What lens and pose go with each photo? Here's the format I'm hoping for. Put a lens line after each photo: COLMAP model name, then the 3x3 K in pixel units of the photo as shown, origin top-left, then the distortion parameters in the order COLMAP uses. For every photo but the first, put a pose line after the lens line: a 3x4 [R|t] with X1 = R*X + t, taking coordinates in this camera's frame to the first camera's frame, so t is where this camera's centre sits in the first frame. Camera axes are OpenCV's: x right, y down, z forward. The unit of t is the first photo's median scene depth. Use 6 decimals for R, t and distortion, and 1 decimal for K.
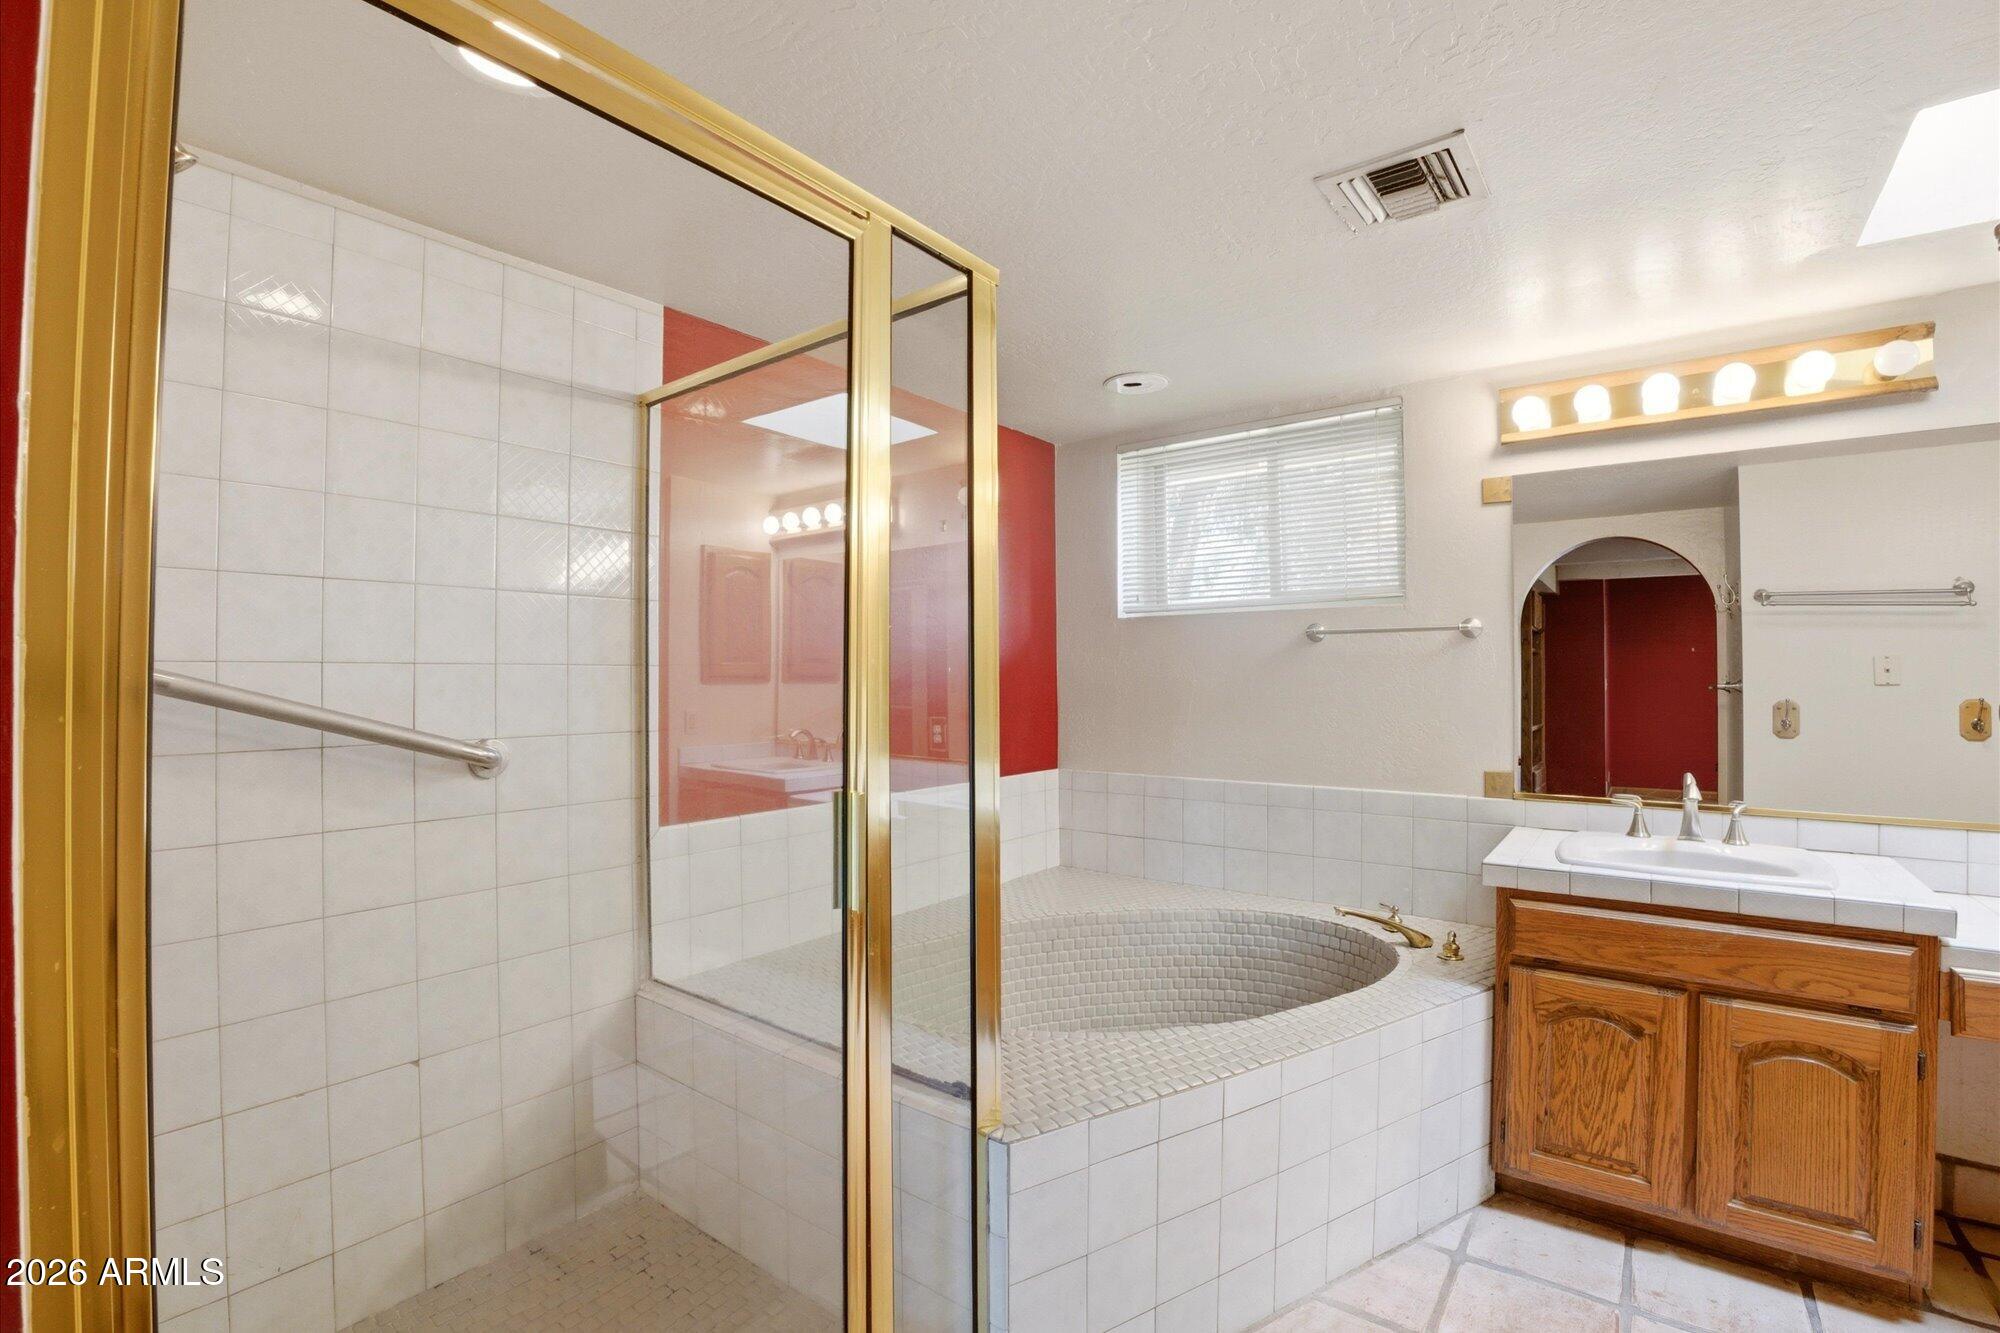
lens RADIAL K [[872.0, 0, 998.3], [0, 872.0, 663.6], [0, 0, 1]] dist [-0.030379, 0.000489]
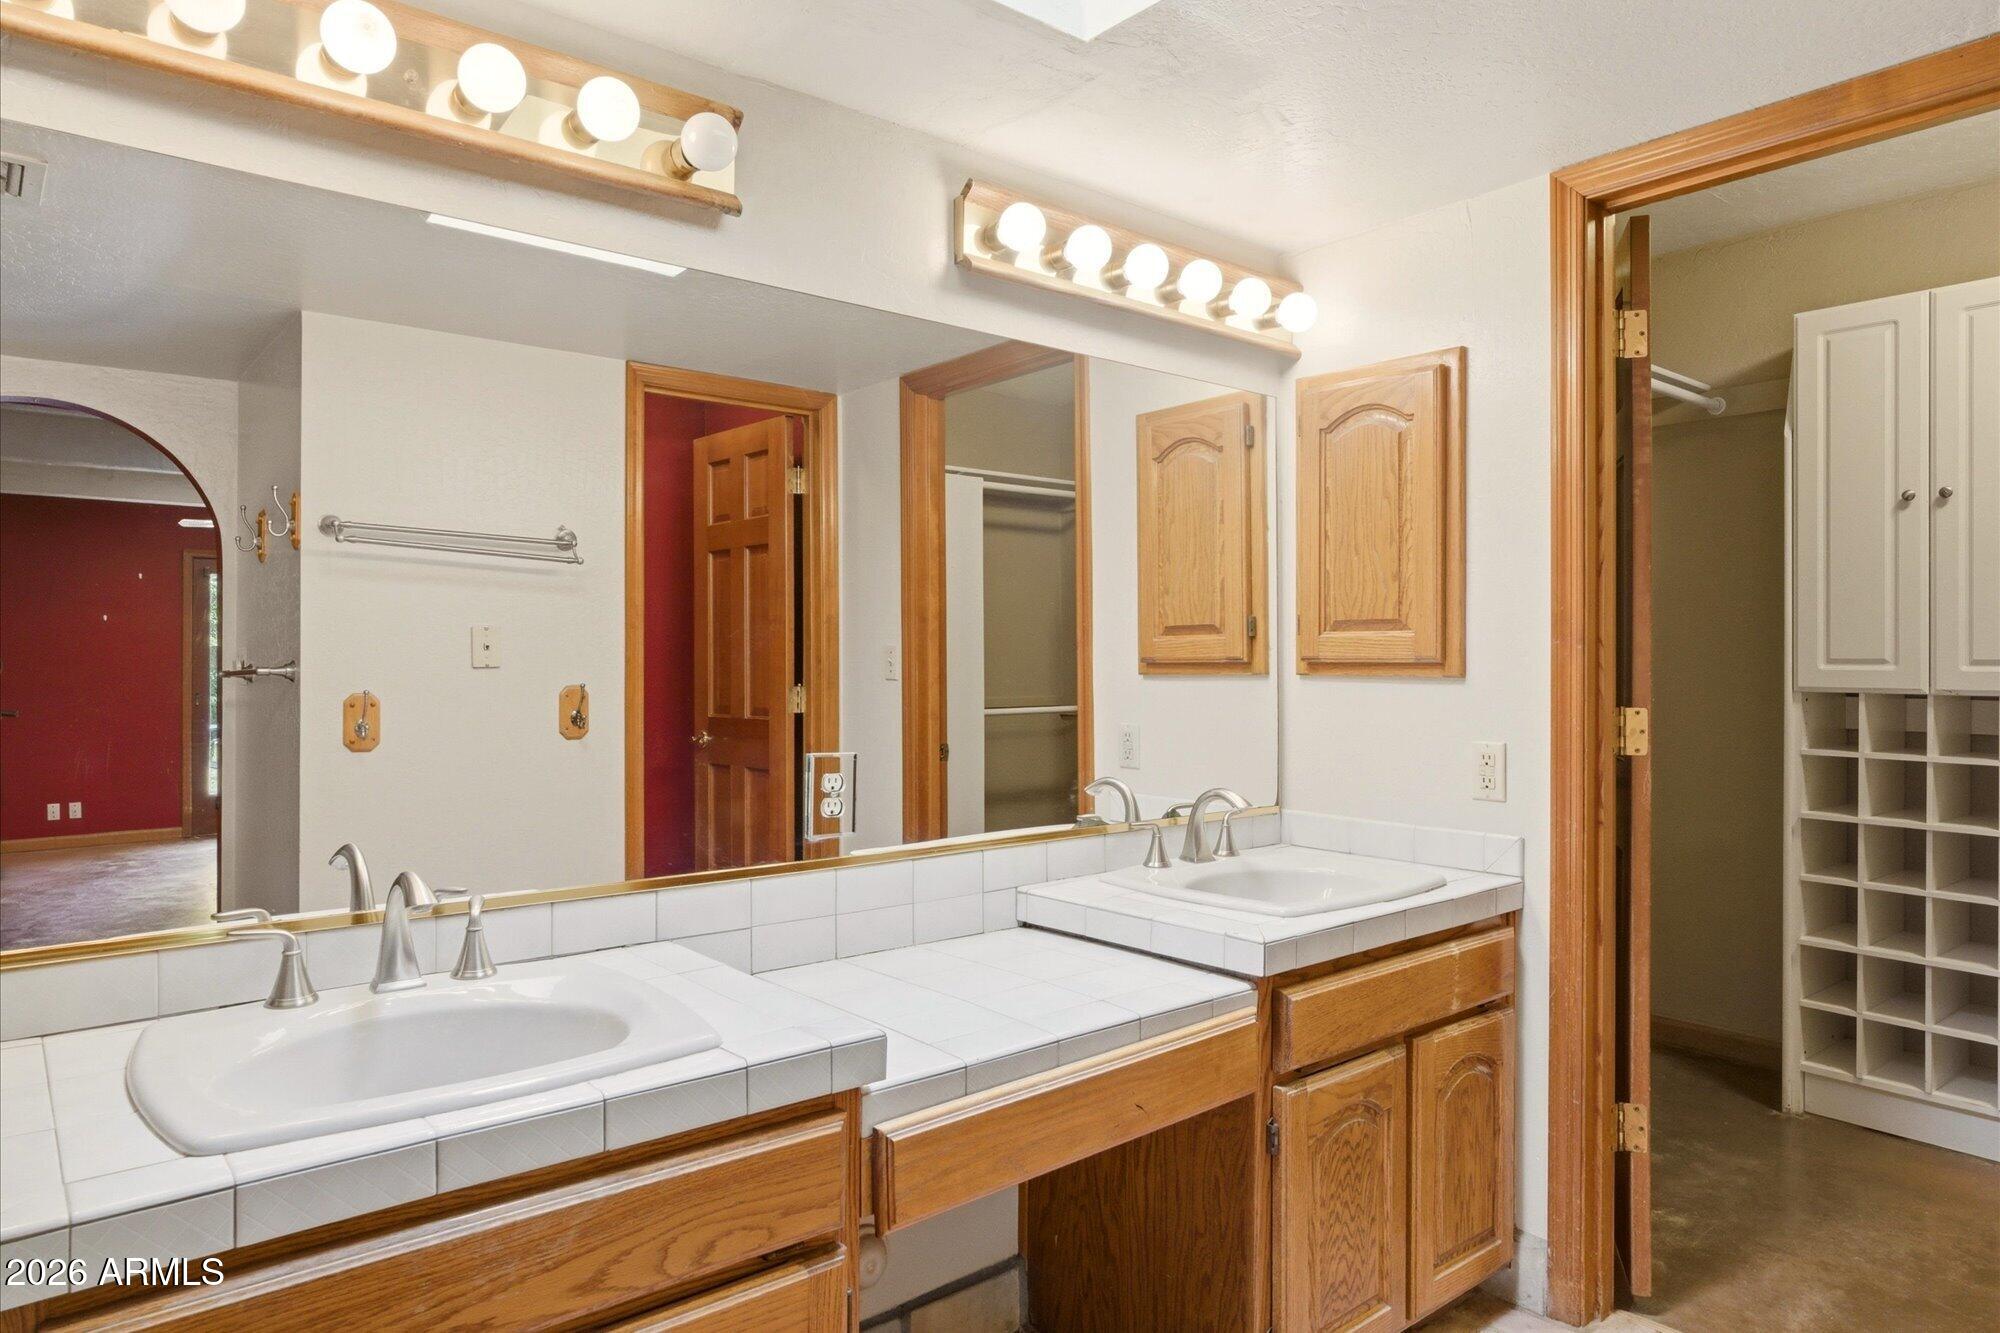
lens RADIAL K [[1210.3, 0, 989.2], [0, 1210.3, 656.1], [0, 0, 1]] dist [0.000715, 0.001048]
pose [[0.212333, 0.002709, 0.977194, 0.204062], [-0.014795, 0.999890, 0.000443, 0.012409], [-0.977085, -0.014552, 0.212350, 0.513339]]
